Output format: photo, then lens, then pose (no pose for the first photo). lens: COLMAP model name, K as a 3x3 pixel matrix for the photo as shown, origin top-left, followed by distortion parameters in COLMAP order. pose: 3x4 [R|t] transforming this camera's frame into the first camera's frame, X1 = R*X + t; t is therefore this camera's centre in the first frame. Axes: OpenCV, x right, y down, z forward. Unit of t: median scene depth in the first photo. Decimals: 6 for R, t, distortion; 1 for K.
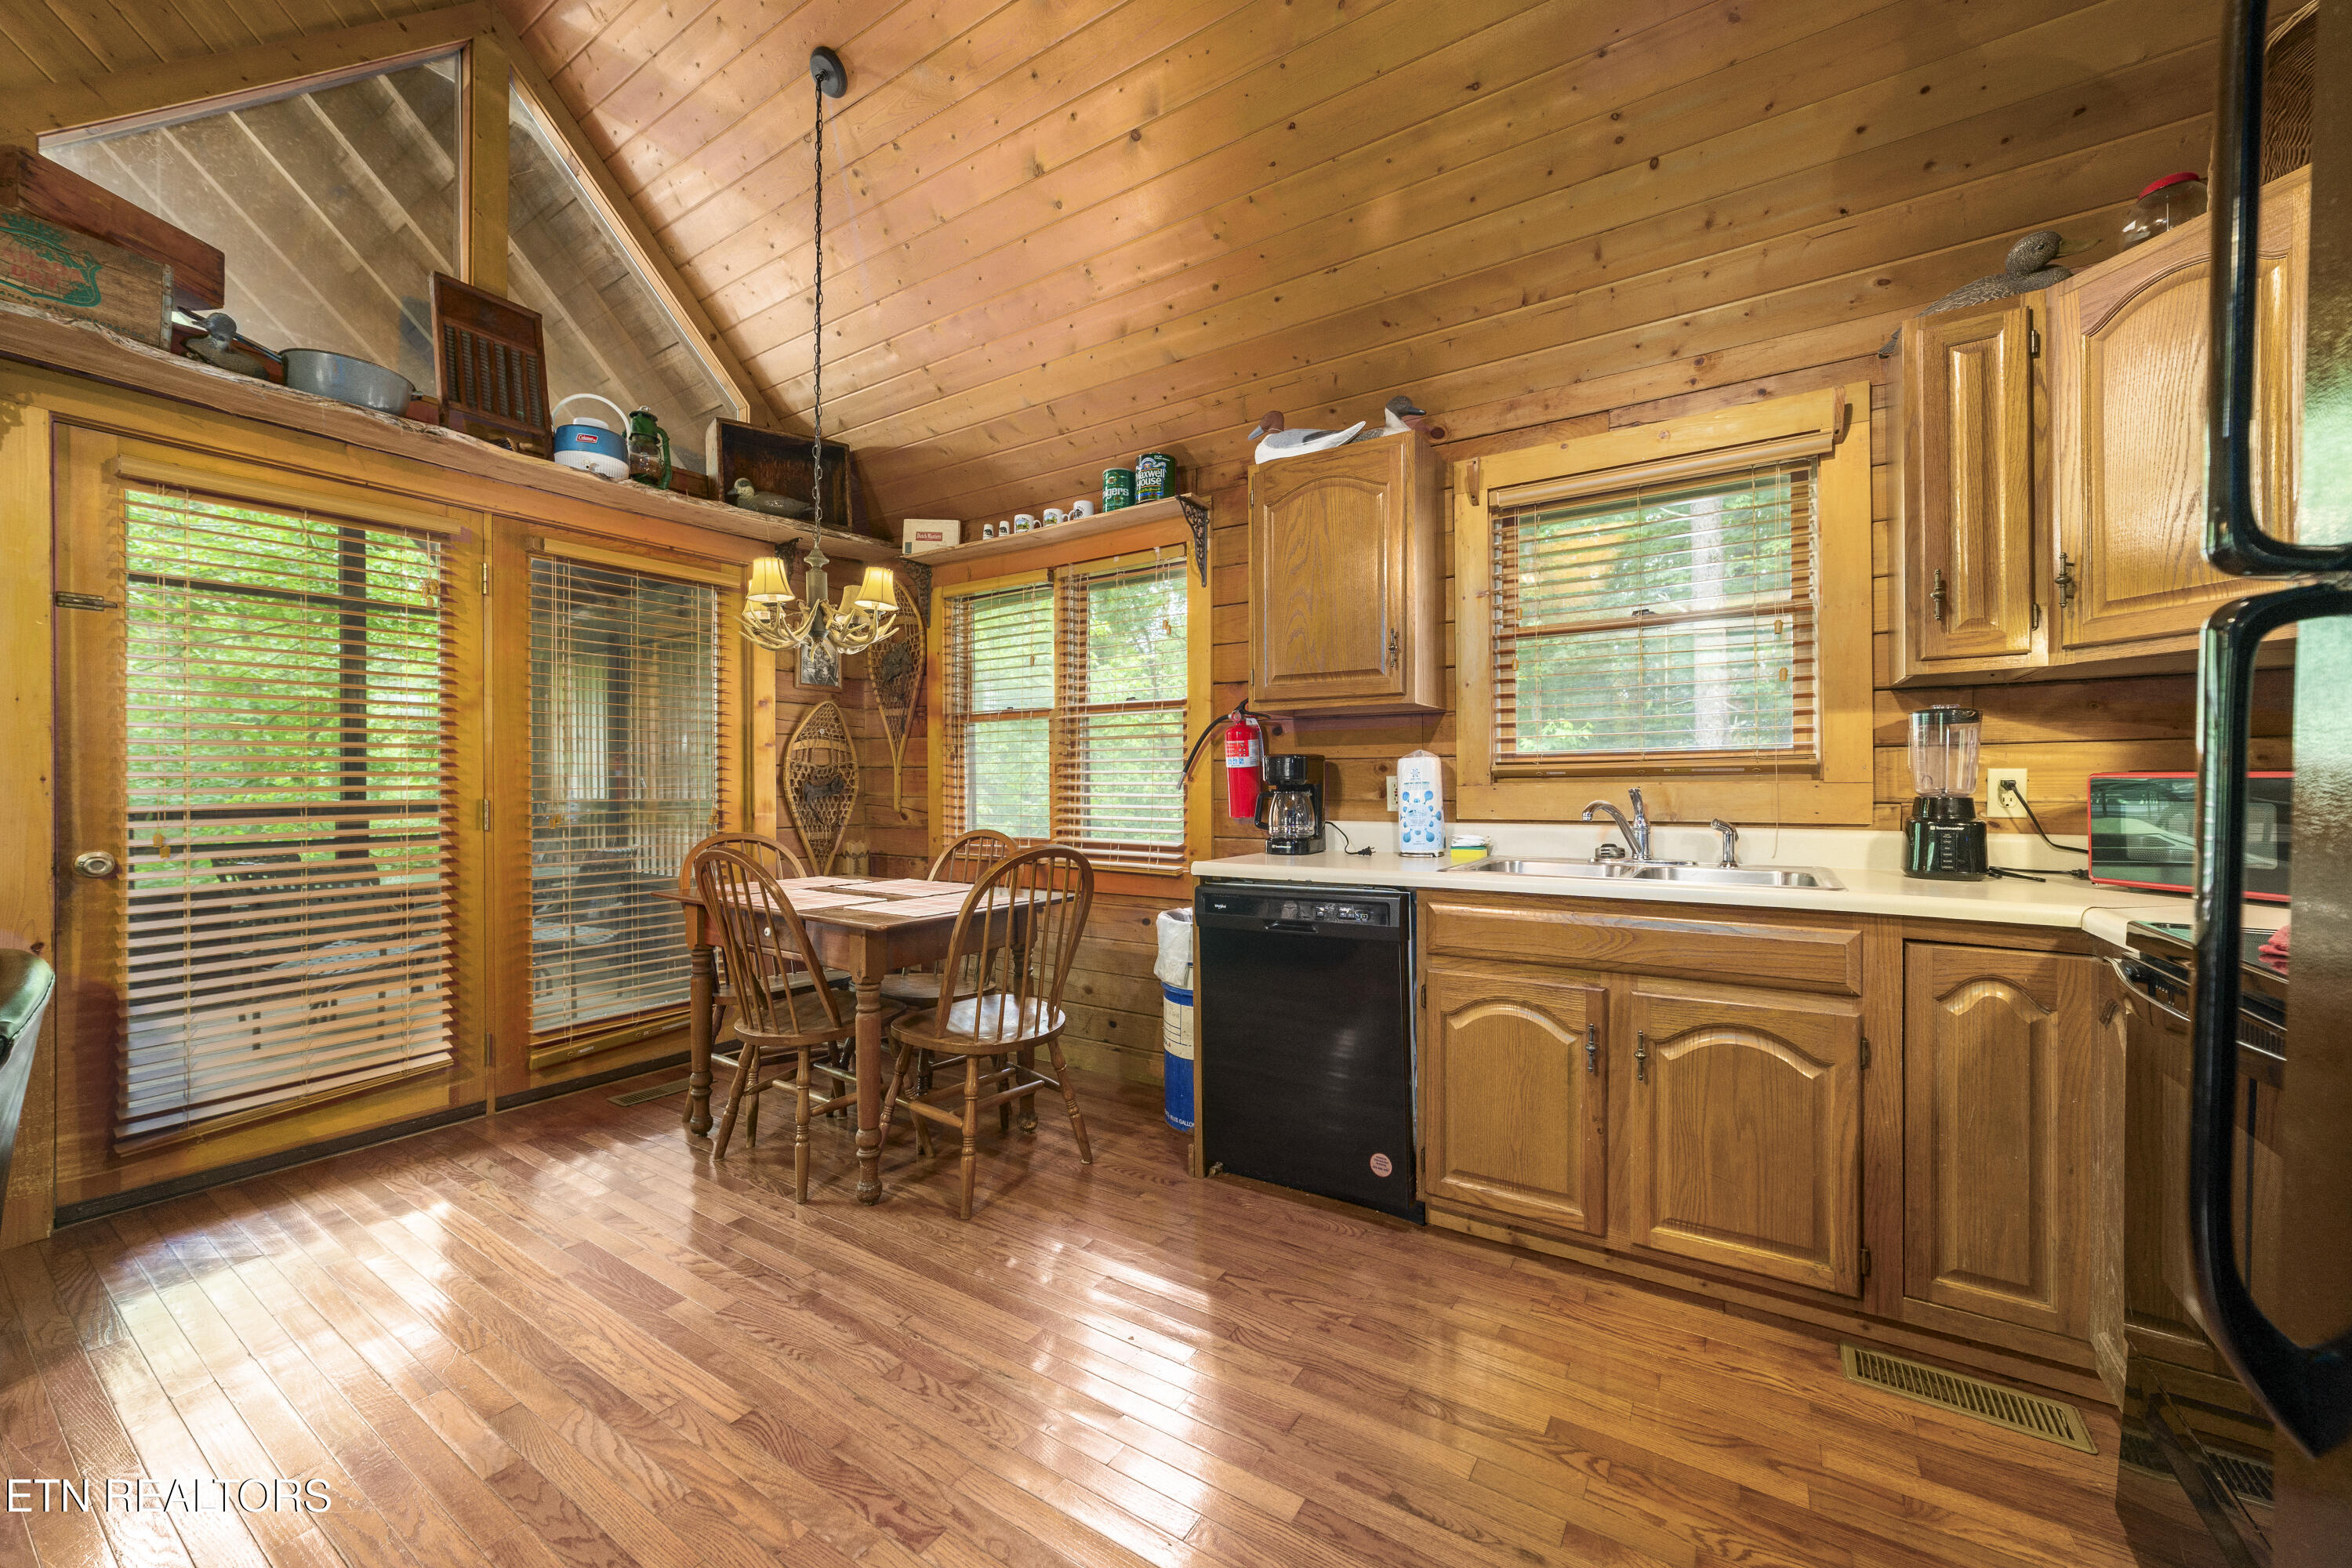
lens RADIAL K [[906.0, 0, 1193.4], [0, 906.0, 780.4], [0, 0, 1]] dist [-0.012914, 0.004885]
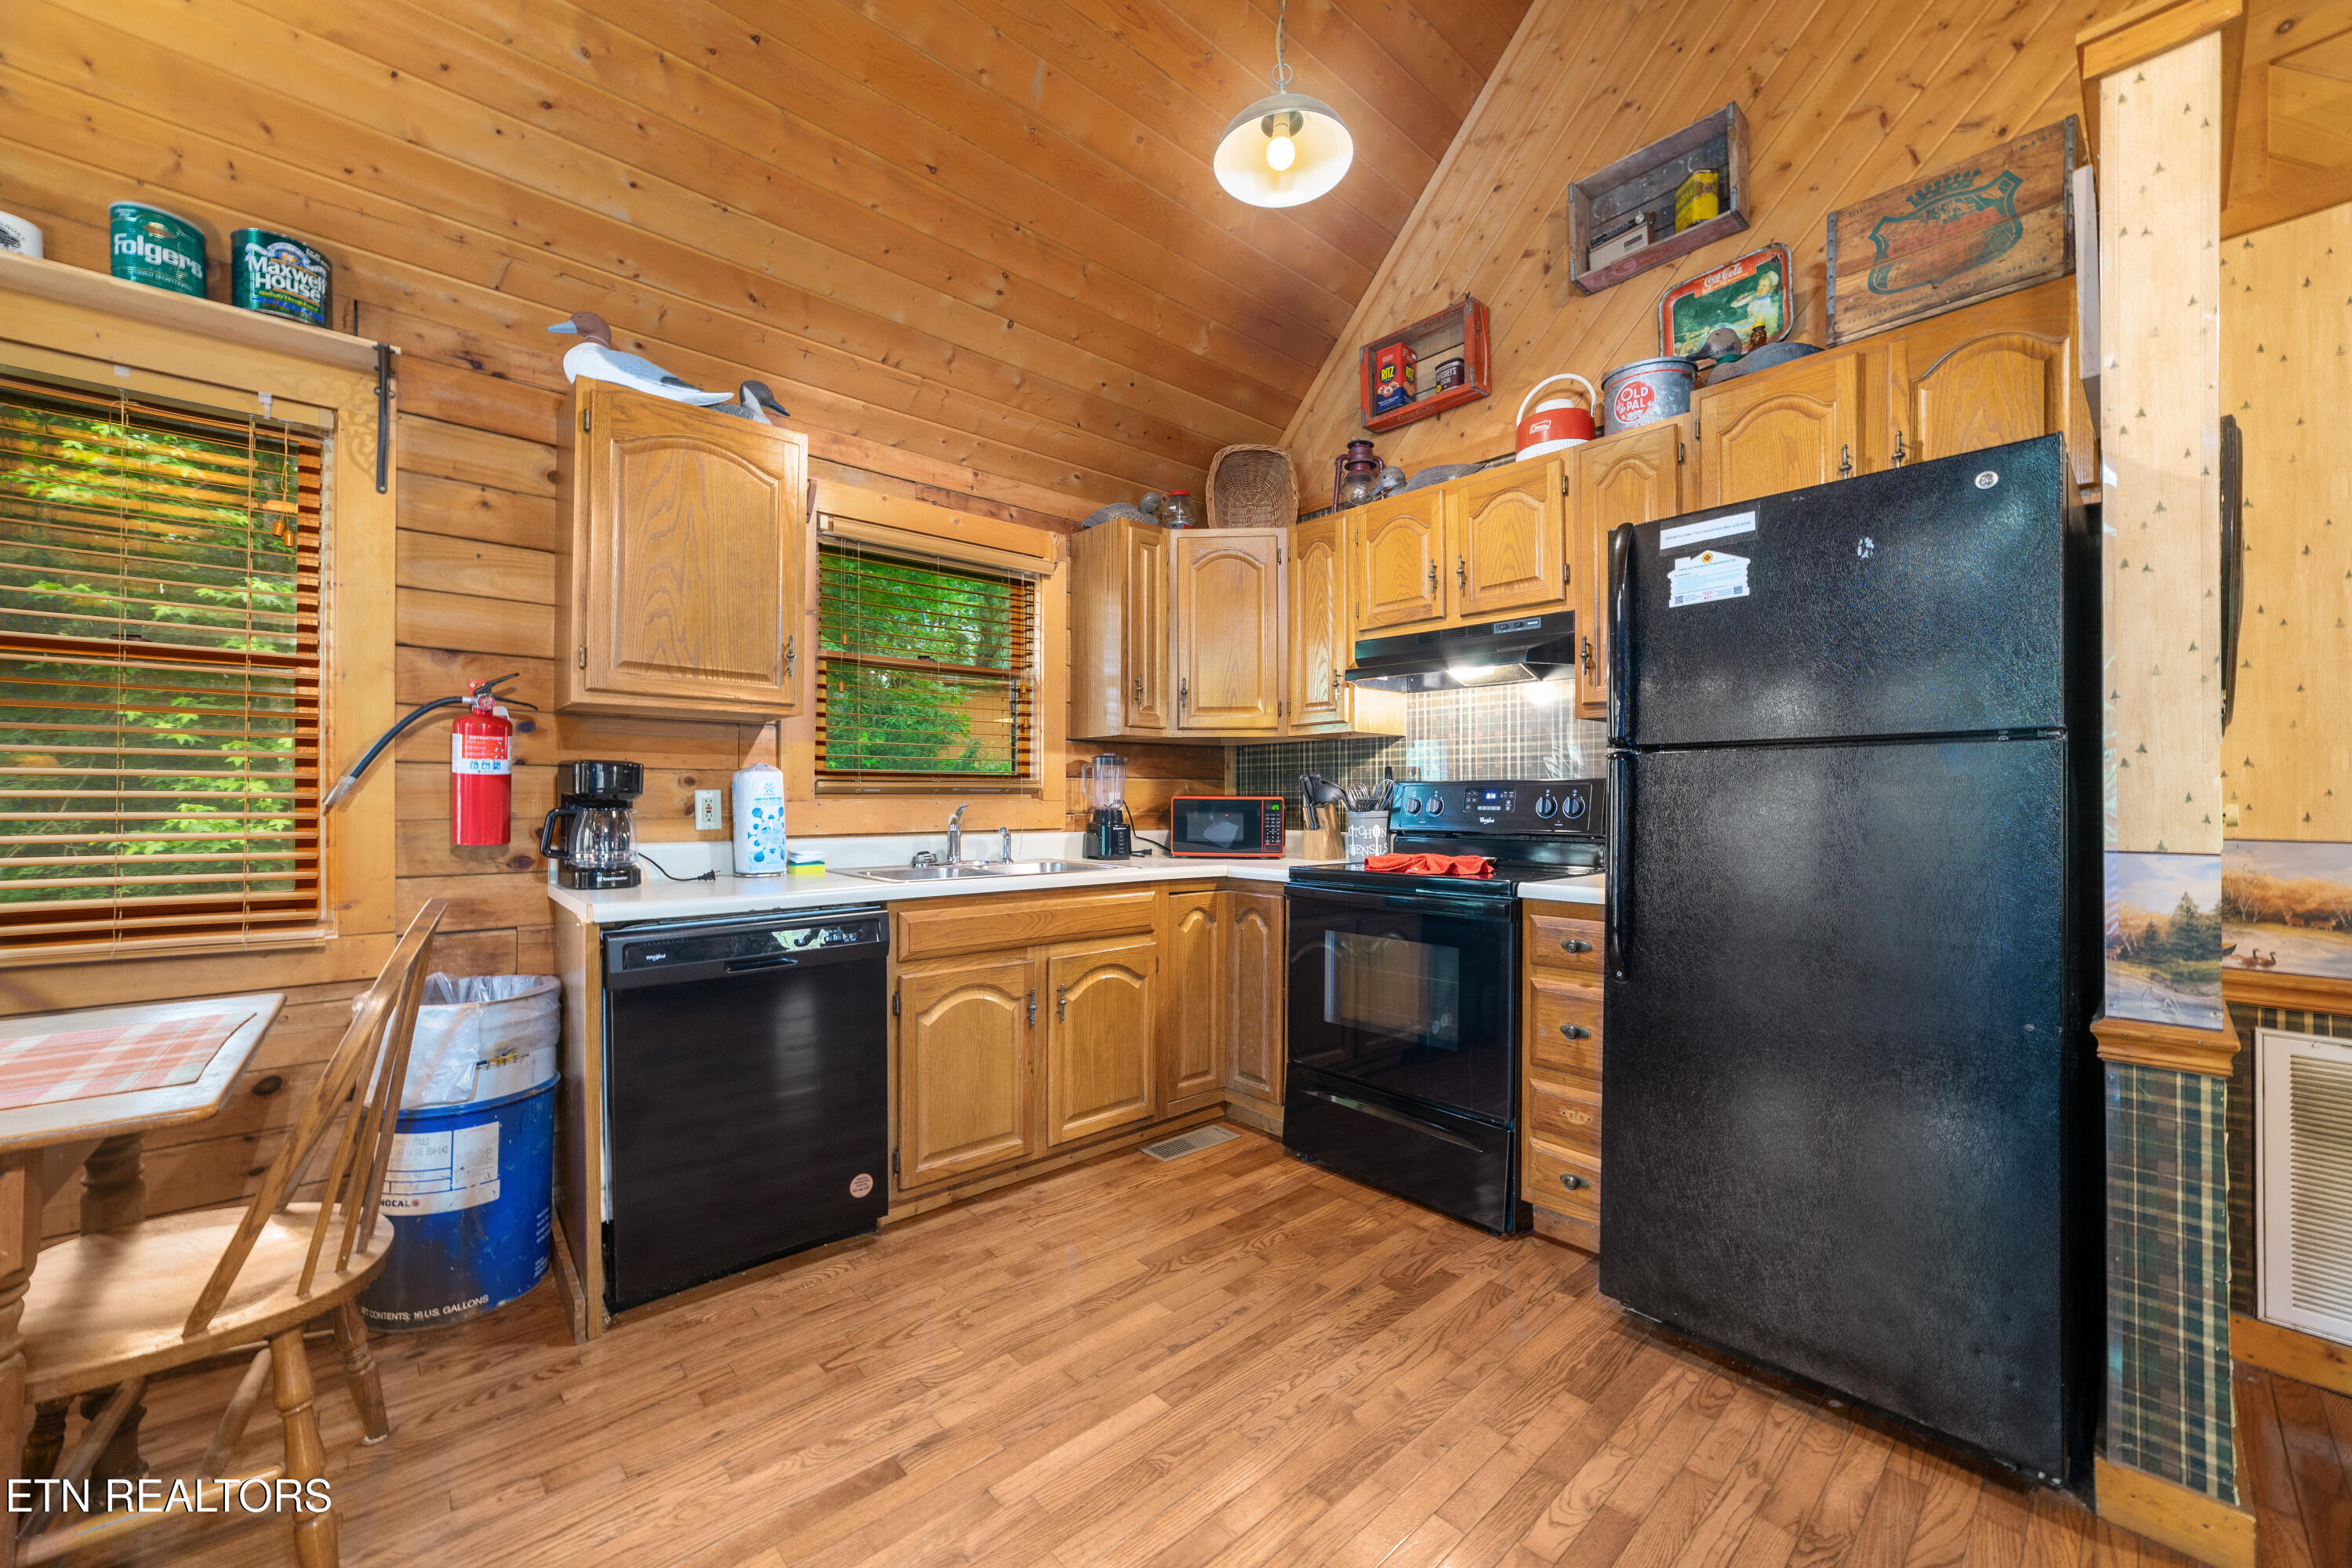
lens RADIAL K [[906.0, 0, 1147.9], [0, 906.0, 796.4], [0, 0, 1]] dist [-0.012914, 0.004885]
pose [[0.278672, 0.006781, 0.960362, -0.452740], [-0.008378, 0.999954, -0.004629, 0.001317], [-0.960350, -0.006756, 0.278716, 0.293913]]
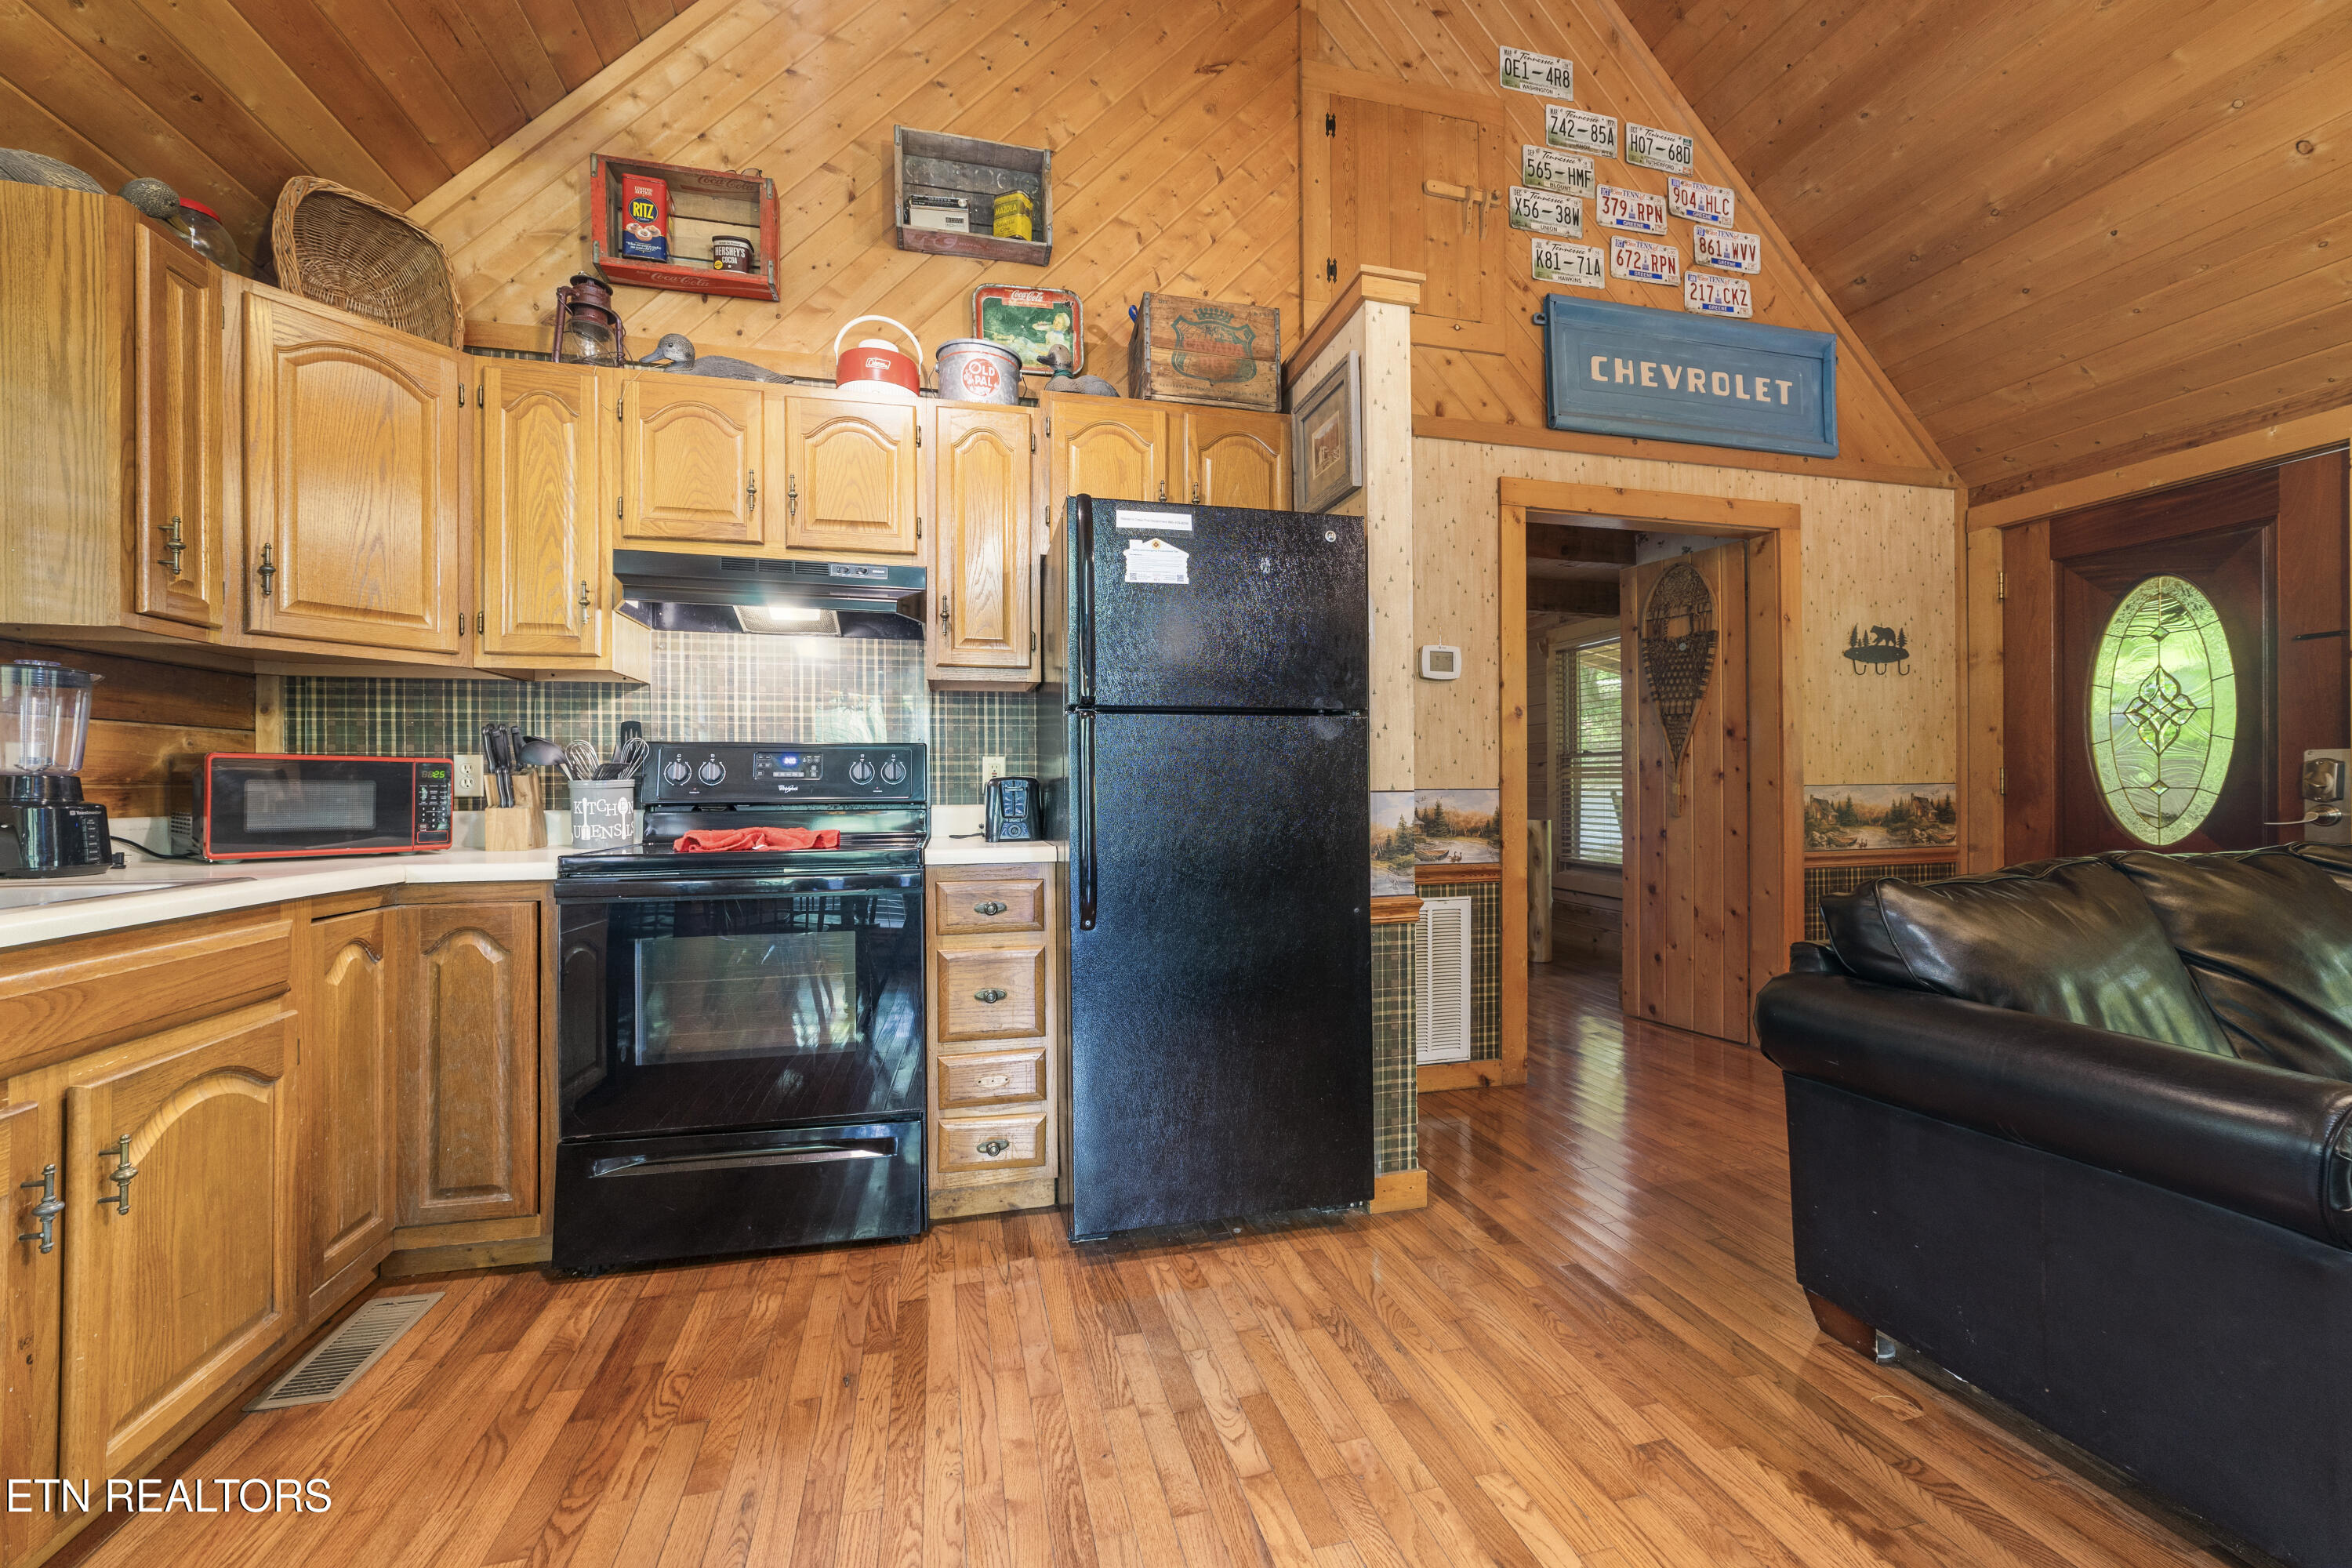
lens RADIAL K [[906.0, 0, 1212.2], [0, 906.0, 778.3], [0, 0, 1]] dist [-0.012914, 0.004885]
pose [[-0.729615, 0.010096, 0.683783, -0.292276], [0.001175, 0.999908, -0.013510, 0.021328], [-0.683857, -0.009053, -0.729560, 0.547349]]
